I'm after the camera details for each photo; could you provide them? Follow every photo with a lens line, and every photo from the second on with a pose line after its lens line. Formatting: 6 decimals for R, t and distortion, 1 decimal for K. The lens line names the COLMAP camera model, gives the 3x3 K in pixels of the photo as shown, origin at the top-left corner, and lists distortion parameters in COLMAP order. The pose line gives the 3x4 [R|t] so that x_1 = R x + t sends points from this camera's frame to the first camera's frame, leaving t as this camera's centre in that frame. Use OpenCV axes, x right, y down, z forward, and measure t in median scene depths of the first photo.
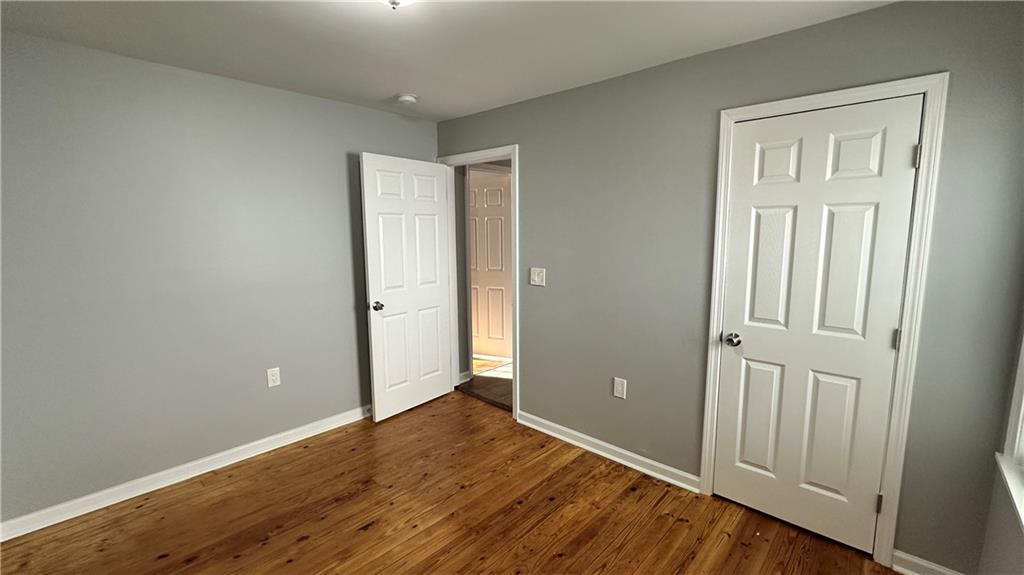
lens RADIAL K [[438.8, 0, 512.0], [0, 438.8, 287.5], [0, 0, 1]] dist [-0.000638, -0.000105]
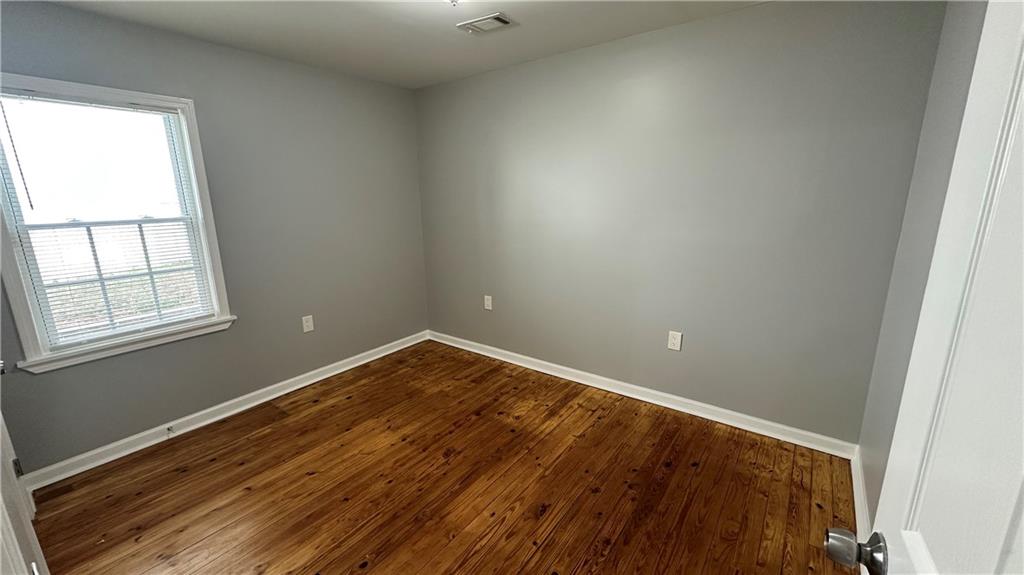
lens RADIAL K [[408.8, 0, 512.0], [0, 408.8, 287.5], [0, 0, 1]] dist [0.000138, 0.000217]
pose [[-0.994637, 0.038422, -0.096023, -0.201018], [0.002069, 0.935640, 0.352950, -0.204104], [0.103404, 0.350858, -0.930702, 1.662812]]
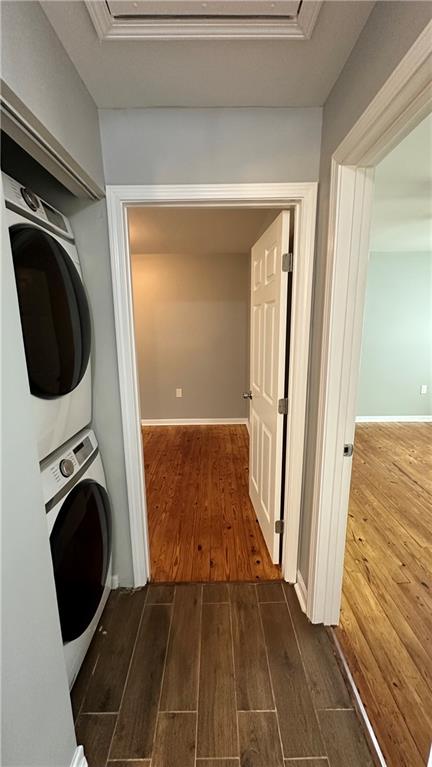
lens RADIAL K [[306.2, 0, 216.0], [0, 306.2, 383.5], [0, 0, 1]] dist [0.000138, 0.000217]
pose [[-0.734042, 0.142251, -0.664038, 0.356614], [-0.075988, 0.954470, 0.288467, -0.283190], [0.674839, 0.262206, -0.689812, 2.168933]]
